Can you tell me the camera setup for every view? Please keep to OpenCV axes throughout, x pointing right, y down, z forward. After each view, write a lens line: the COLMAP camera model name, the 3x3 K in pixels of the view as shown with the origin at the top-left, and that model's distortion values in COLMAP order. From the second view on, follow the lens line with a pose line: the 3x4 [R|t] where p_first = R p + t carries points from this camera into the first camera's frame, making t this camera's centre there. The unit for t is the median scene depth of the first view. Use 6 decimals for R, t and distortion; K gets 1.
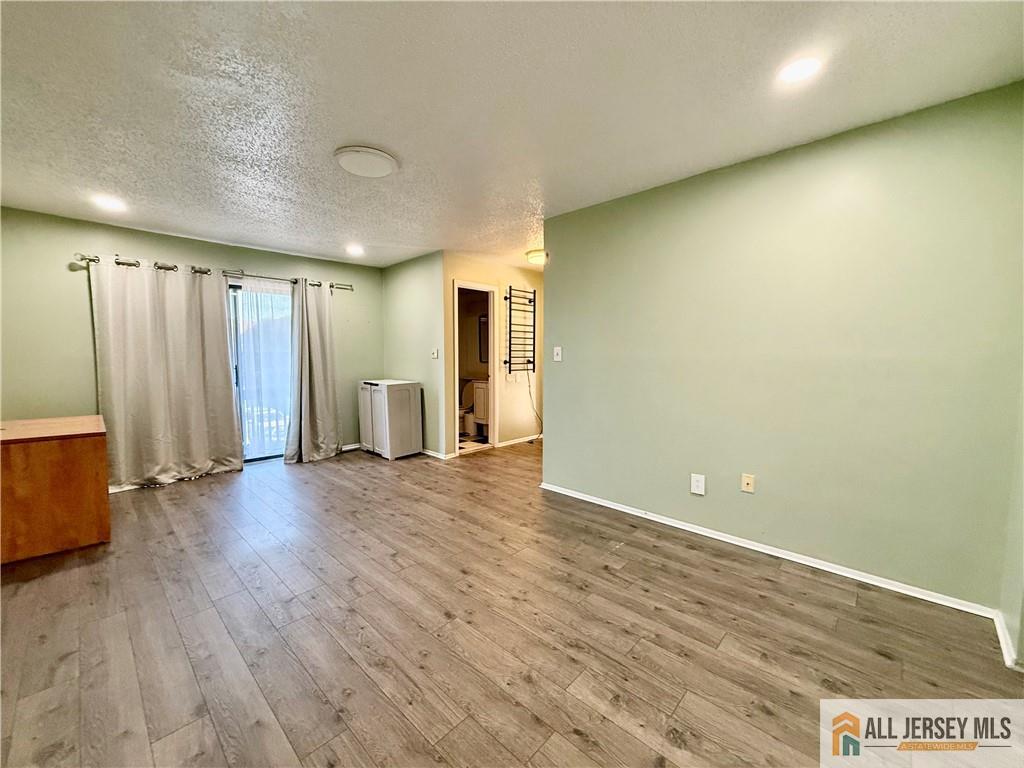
lens RADIAL K [[412.8, 0, 508.0], [0, 412.8, 383.3], [0, 0, 1]] dist [-0.000026, 0.000752]
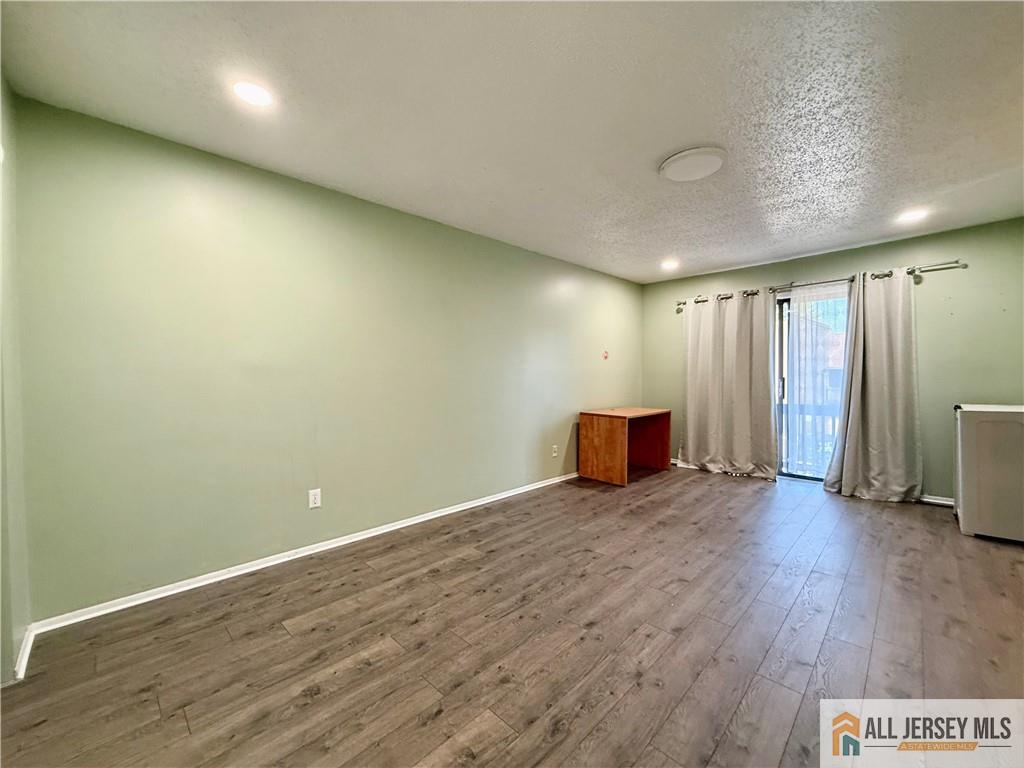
lens RADIAL K [[412.8, 0, 508.1], [0, 412.8, 379.6], [0, 0, 1]] dist [-0.000026, 0.000752]
pose [[-0.032947, 0.008412, -0.999422, 0.572828], [-0.061537, 0.998050, 0.010429, -0.011566], [0.997561, 0.061845, -0.032365, 0.548354]]
